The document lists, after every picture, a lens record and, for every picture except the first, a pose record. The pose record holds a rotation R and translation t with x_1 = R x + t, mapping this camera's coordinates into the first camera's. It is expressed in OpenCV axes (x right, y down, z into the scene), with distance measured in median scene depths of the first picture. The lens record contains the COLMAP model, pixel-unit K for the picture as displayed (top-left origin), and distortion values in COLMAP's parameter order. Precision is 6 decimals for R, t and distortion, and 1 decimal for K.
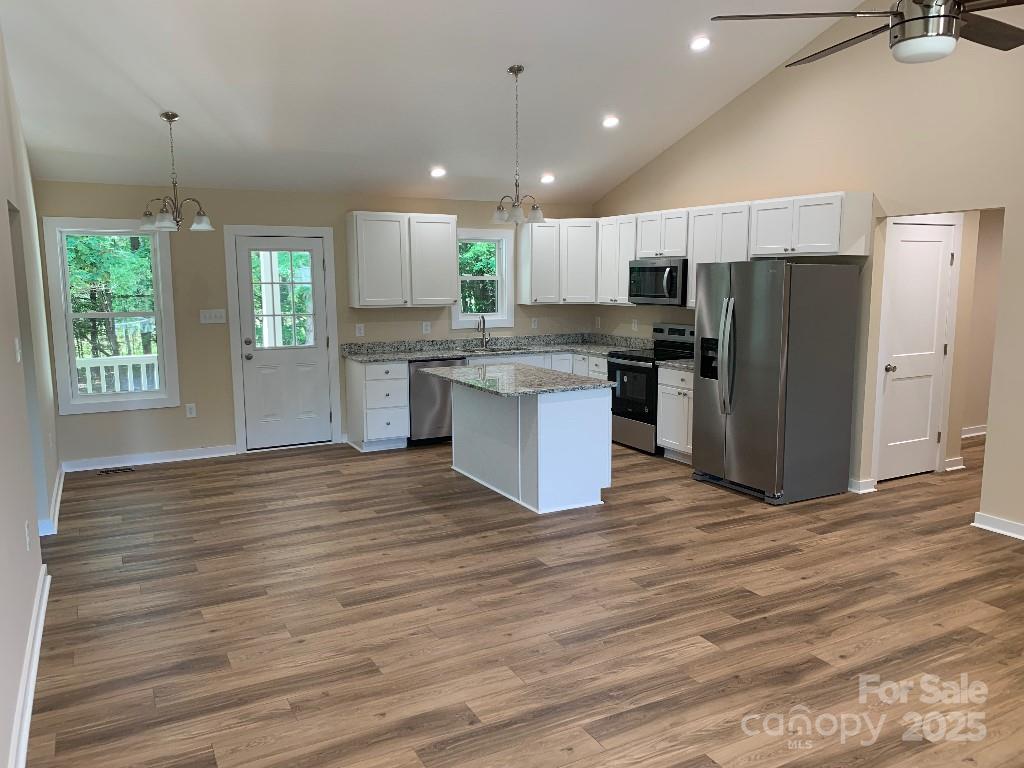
lens RADIAL K [[780.5, 0, 512.0], [0, 780.5, 384.0], [0, 0, 1]] dist [0.095082, -0.002159]
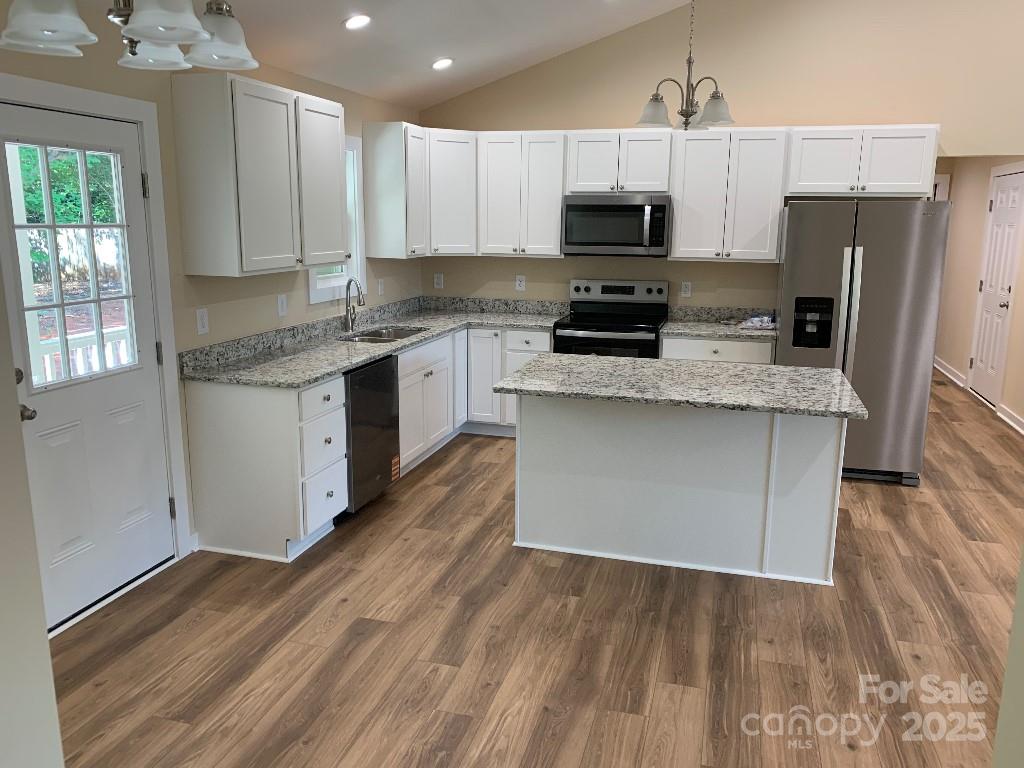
lens RADIAL K [[776.4, 0, 512.0], [0, 776.4, 384.0], [0, 0, 1]] dist [0.000065, -0.000127]
pose [[0.694739, -0.140908, 0.705325, -0.589032], [0.087390, 0.989894, 0.111679, -0.096789], [-0.713934, -0.015950, 0.700032, 0.744961]]
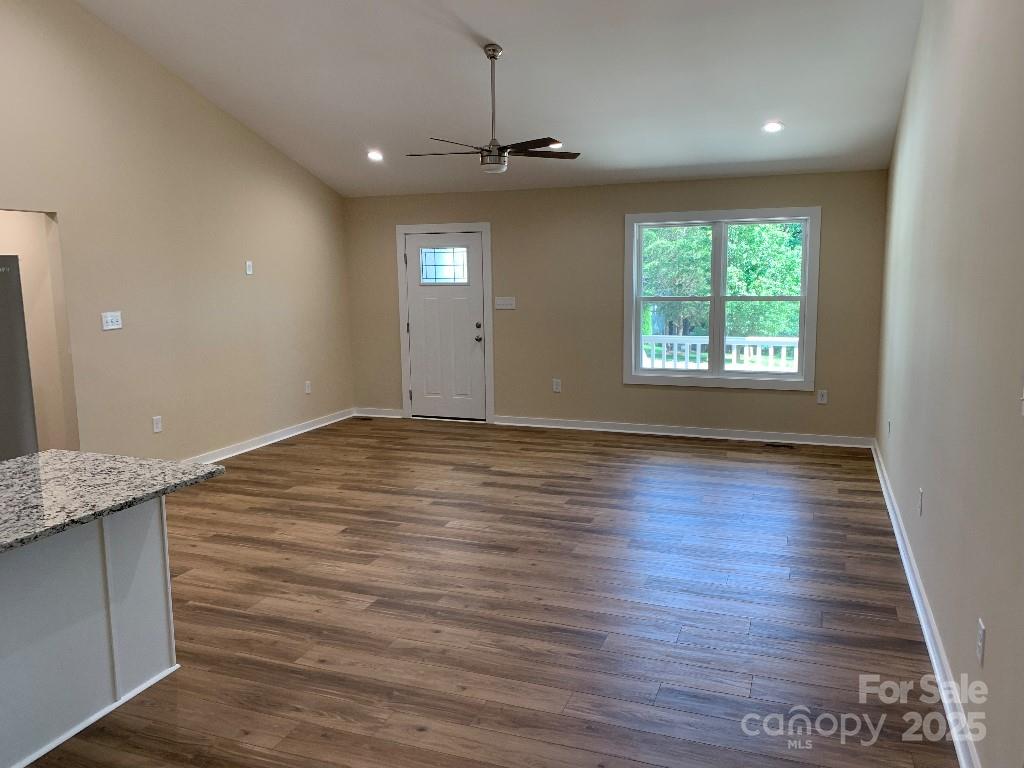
lens RADIAL K [[787.4, 0, 512.0], [0, 787.4, 384.0], [0, 0, 1]] dist [-0.002060, -0.002757]
pose [[-0.659498, -0.094650, 0.745724, -0.568785], [0.122747, 0.965167, 0.231056, -0.153479], [-0.741617, 0.243916, -0.624907, 1.143064]]
